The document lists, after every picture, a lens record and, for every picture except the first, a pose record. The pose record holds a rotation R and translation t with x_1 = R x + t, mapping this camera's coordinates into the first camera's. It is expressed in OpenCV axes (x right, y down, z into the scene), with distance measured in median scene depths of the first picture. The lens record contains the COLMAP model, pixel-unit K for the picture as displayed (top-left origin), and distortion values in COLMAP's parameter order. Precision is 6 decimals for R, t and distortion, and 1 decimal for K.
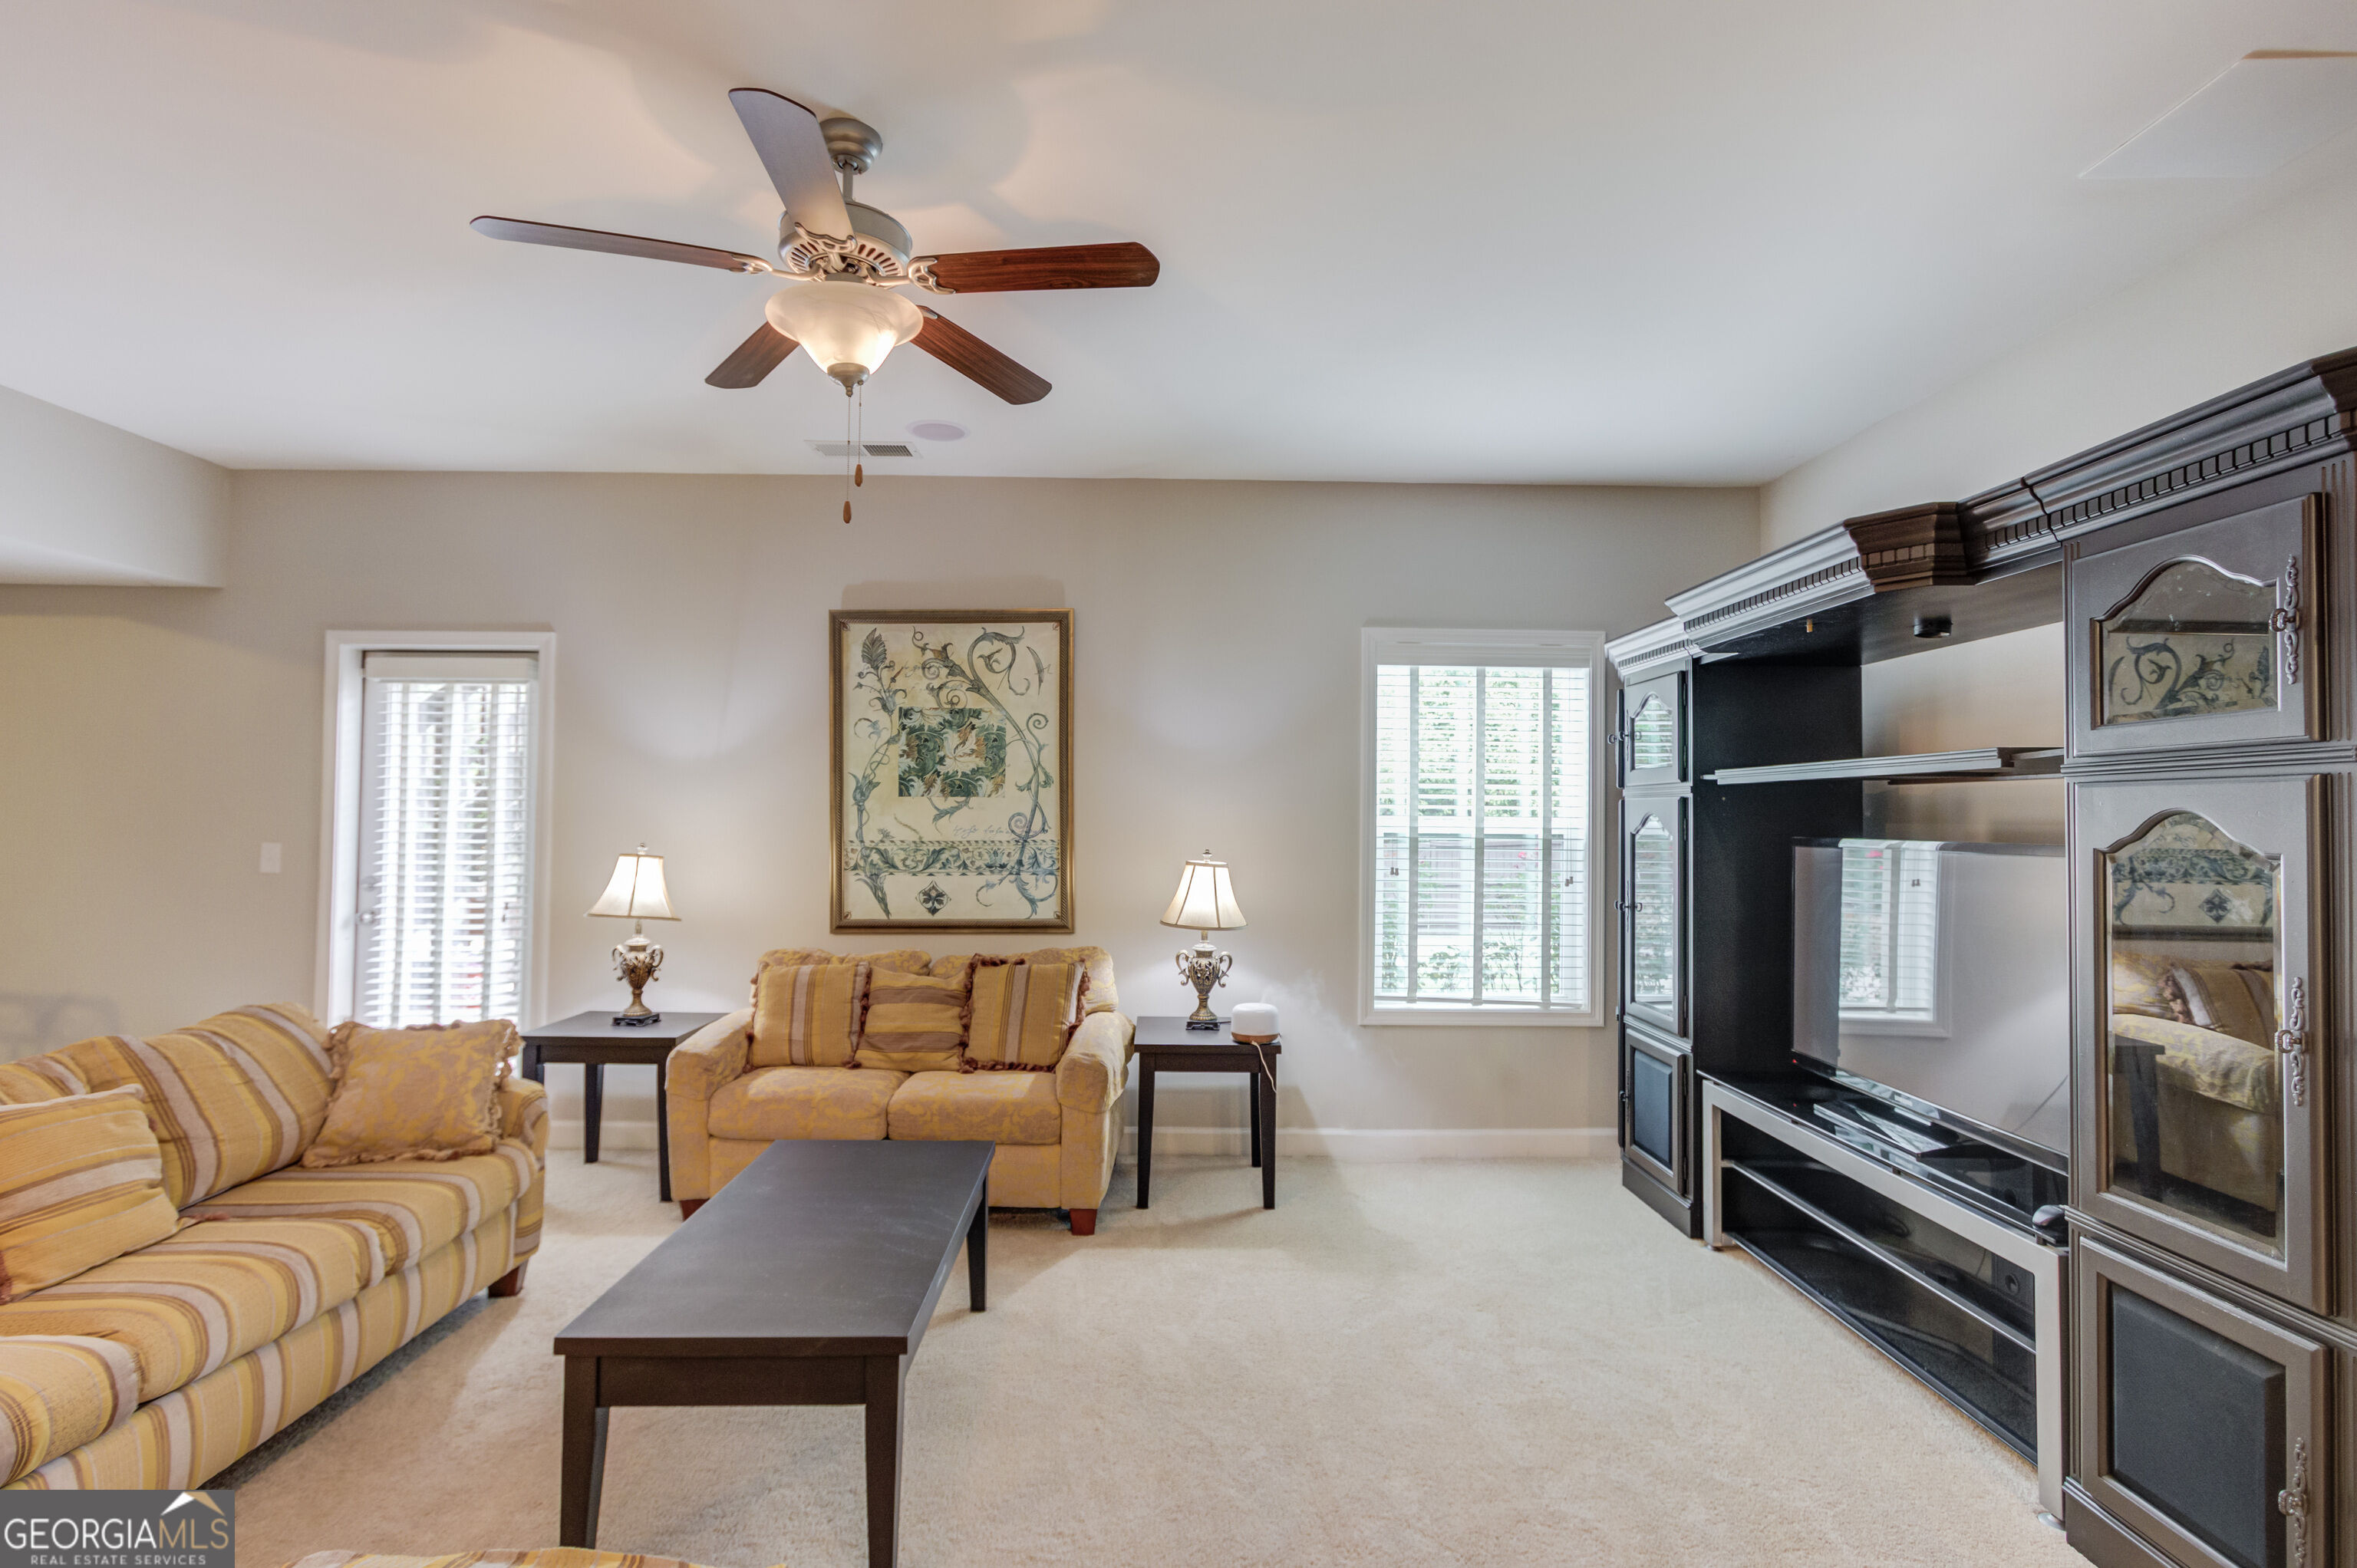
lens RADIAL K [[1155.1, 0, 1154.8], [0, 1155.1, 799.9], [0, 0, 1]] dist [0.003190, 0.003440]
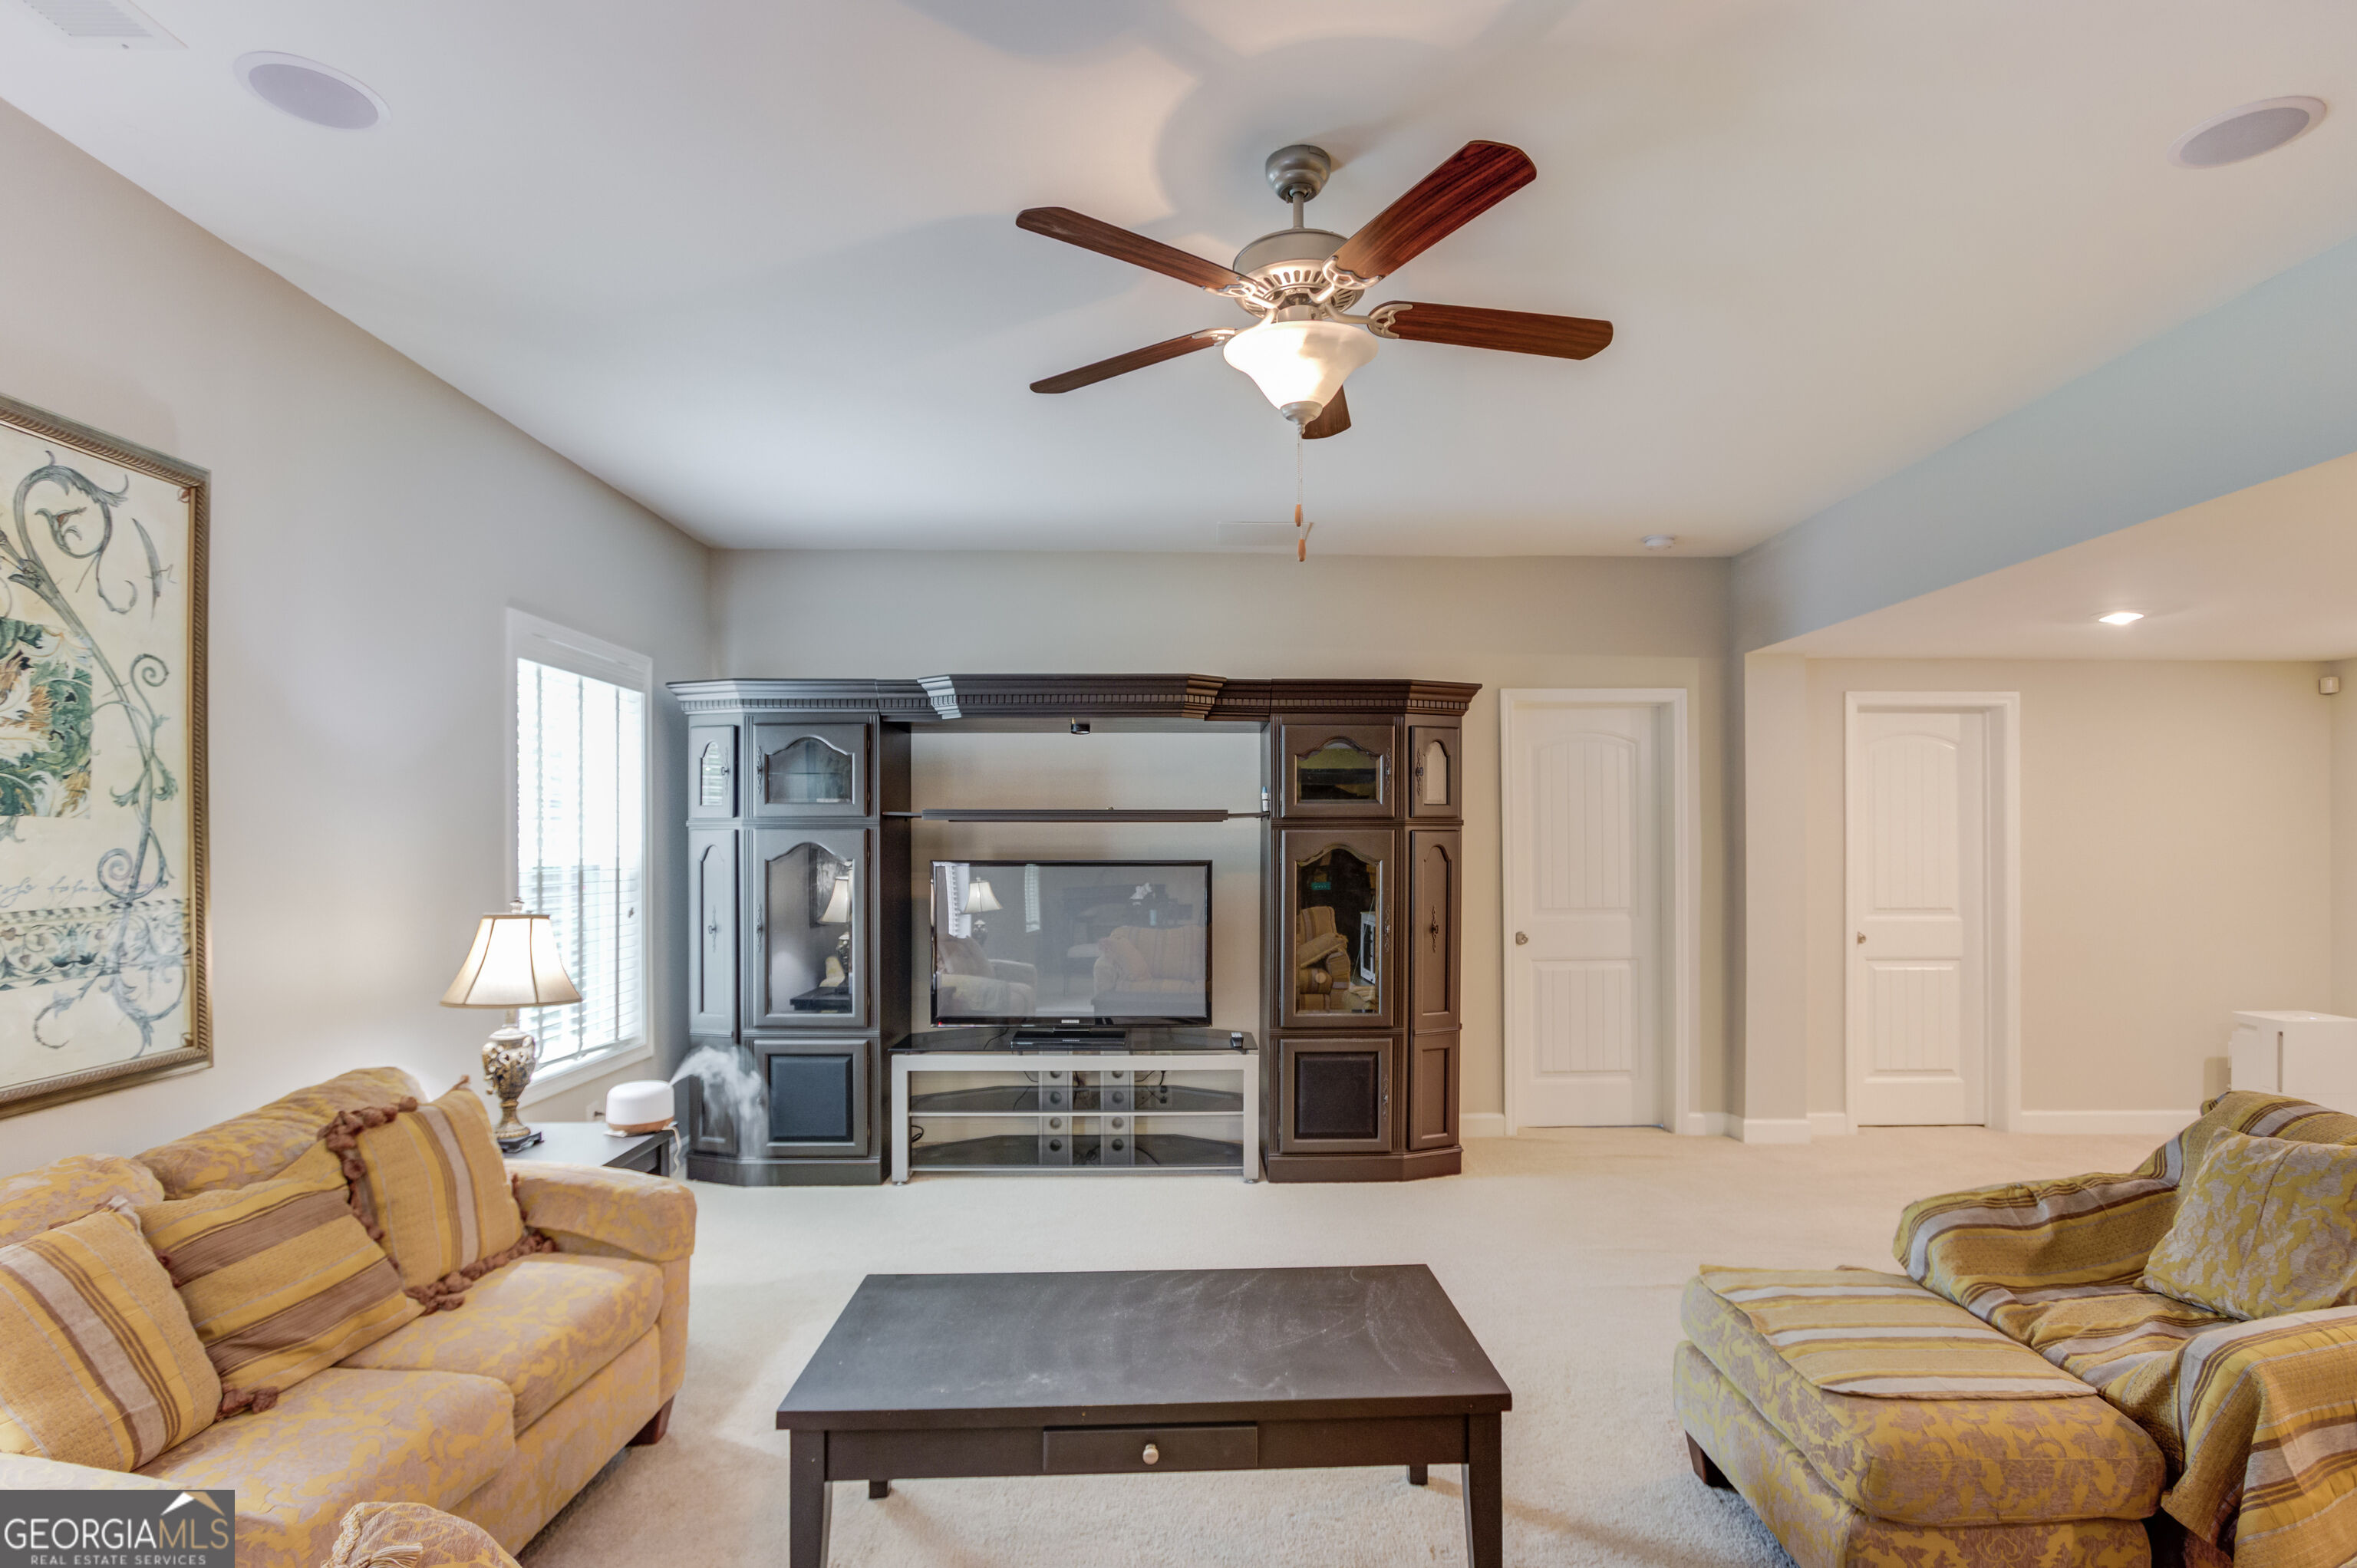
lens RADIAL K [[1155.1, 0, 1214.5], [0, 1155.1, 840.2], [0, 0, 1]] dist [0.003190, 0.003440]
pose [[-0.020203, -0.007016, 0.999771, -0.633571], [-0.016648, 0.999839, 0.006680, -0.004014], [-0.999657, -0.016509, -0.020316, 0.544740]]
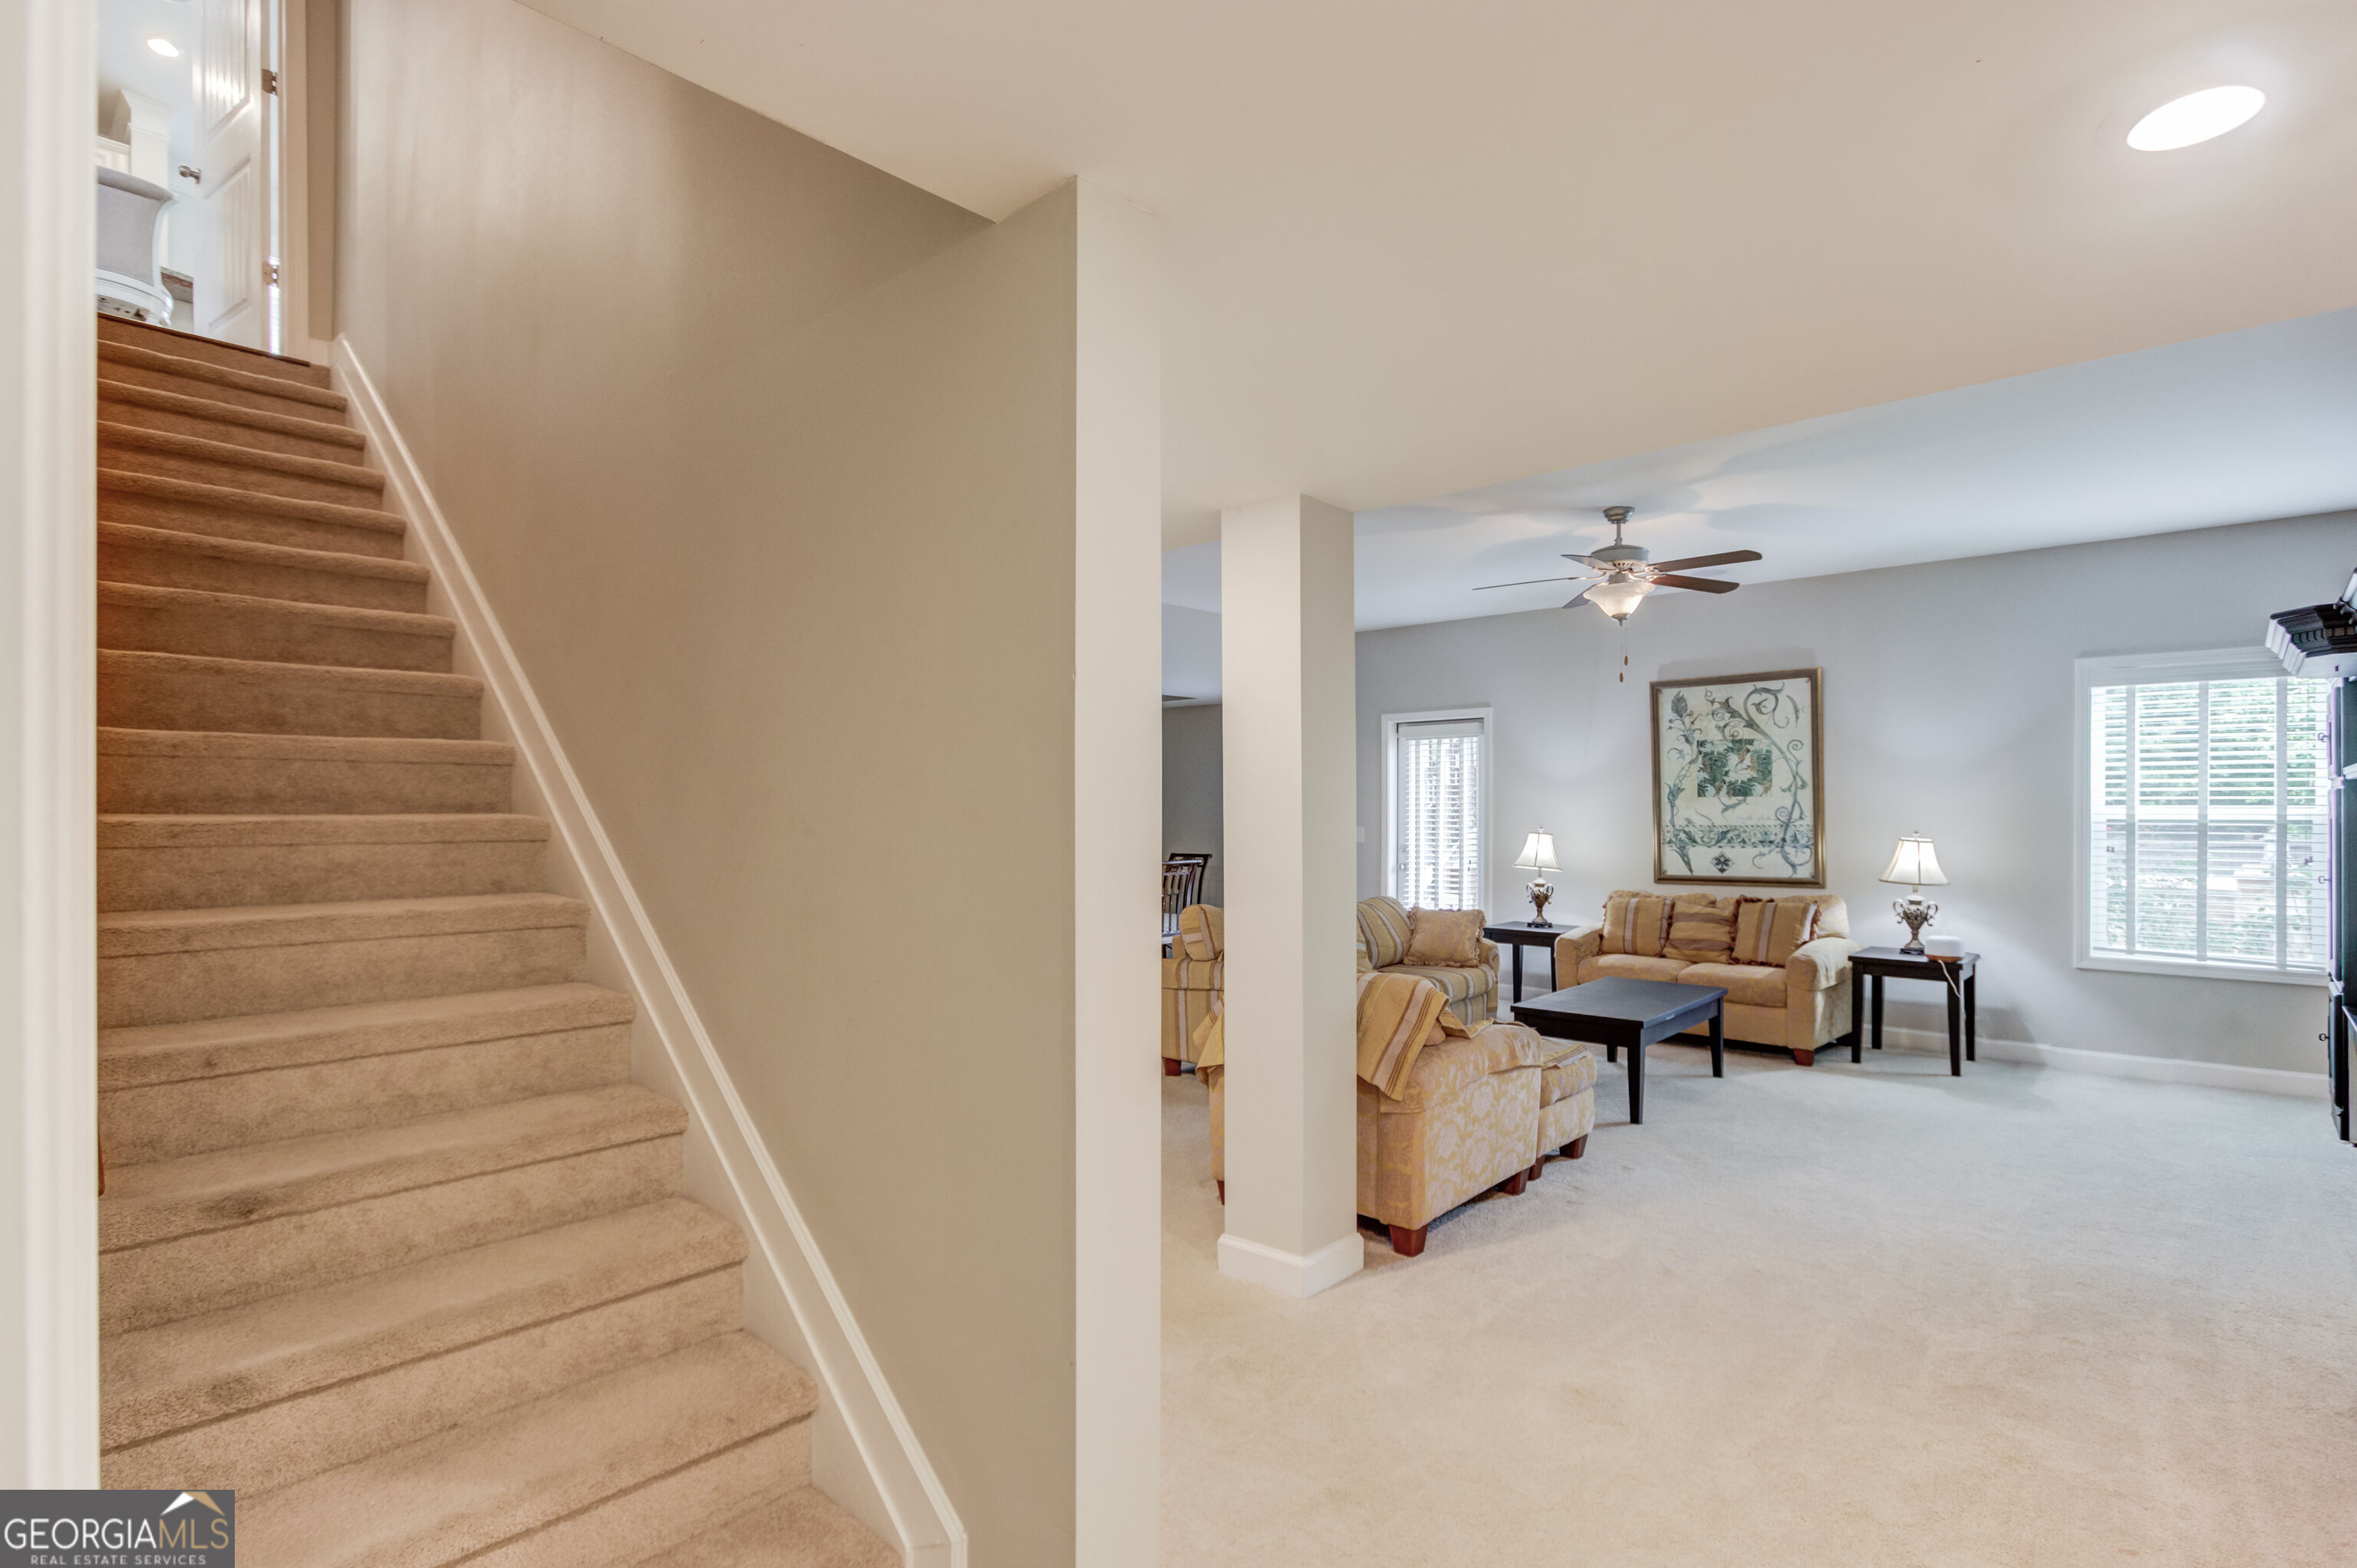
lens RADIAL K [[1155.1, 0, 1174.9], [0, 1155.1, 806.6], [0, 0, 1]] dist [0.003190, 0.003440]
pose [[0.744841, -0.011814, -0.667138, 0.298778], [0.020541, 0.999775, 0.005229, -0.012946], [0.666926, -0.017598, 0.744916, -0.646537]]
